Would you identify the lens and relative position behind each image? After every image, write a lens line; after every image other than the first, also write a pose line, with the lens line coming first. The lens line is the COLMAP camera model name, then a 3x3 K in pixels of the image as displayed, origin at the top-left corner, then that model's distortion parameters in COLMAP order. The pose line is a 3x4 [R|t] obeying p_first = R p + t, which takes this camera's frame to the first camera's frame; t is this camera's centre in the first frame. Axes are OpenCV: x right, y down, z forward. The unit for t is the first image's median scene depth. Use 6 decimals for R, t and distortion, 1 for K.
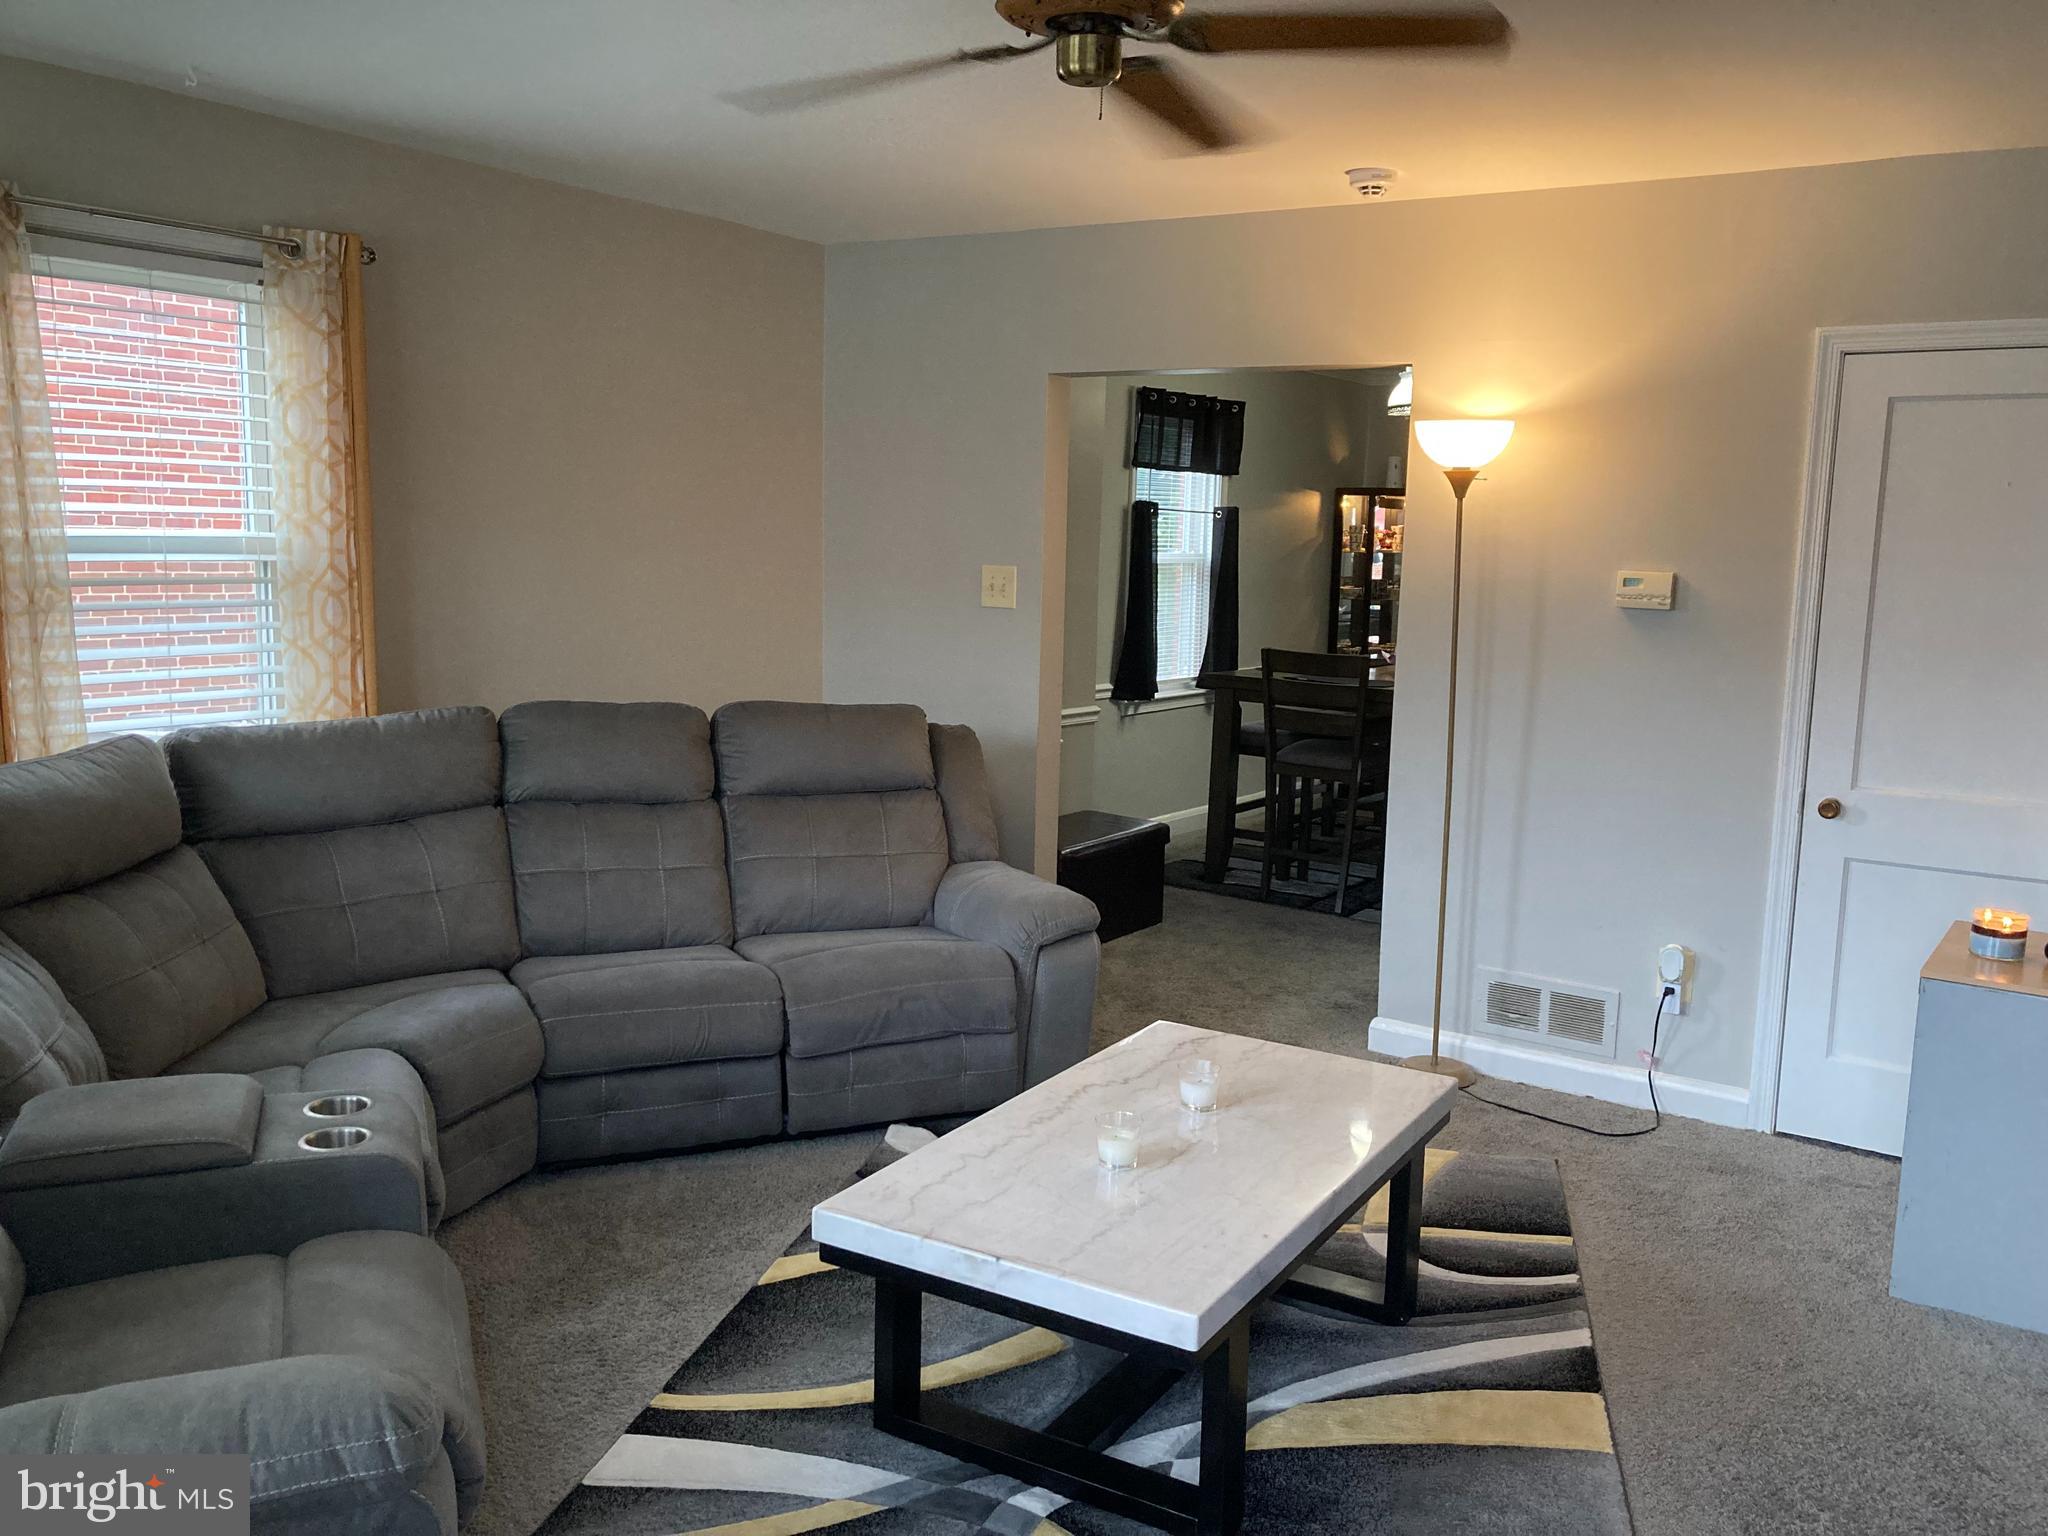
lens RADIAL K [[1665.0, 0, 1024.0], [0, 1665.0, 768.0], [0, 0, 1]] dist [-0.002119, -0.008986]
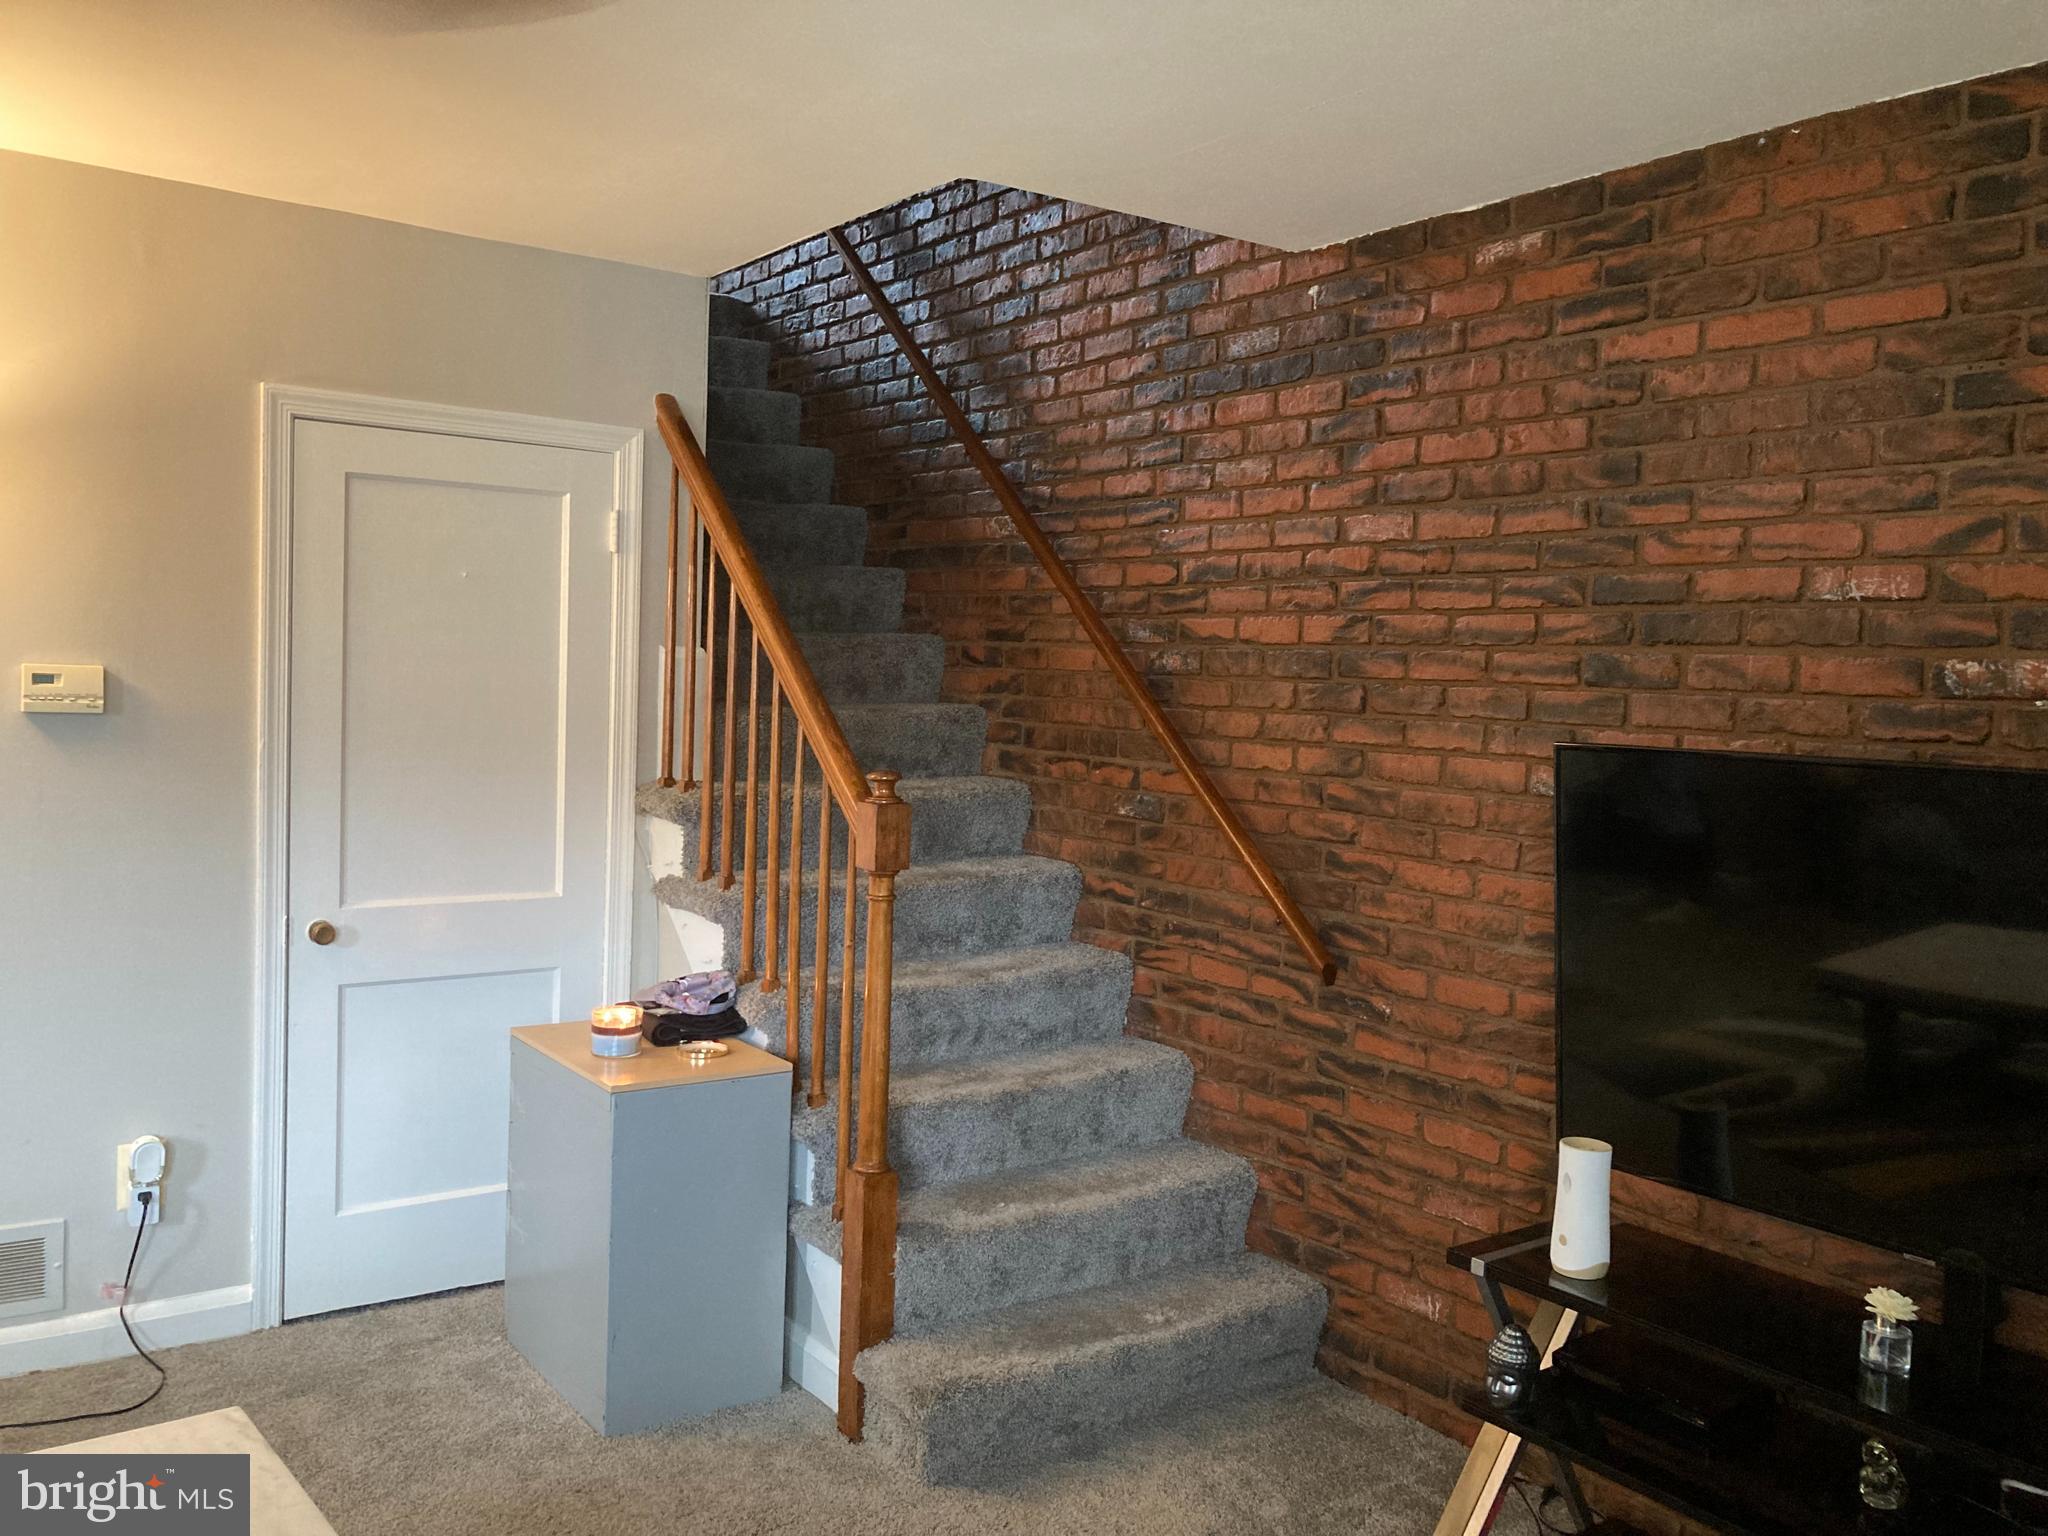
lens RADIAL K [[1665.0, 0, 1024.0], [0, 1665.0, 768.0], [0, 0, 1]] dist [-0.002119, -0.008986]
pose [[0.319718, -0.064793, 0.945295, -0.206638], [0.109337, 0.993518, 0.031118, -0.045625], [-0.941183, 0.093407, 0.324730, 0.336569]]
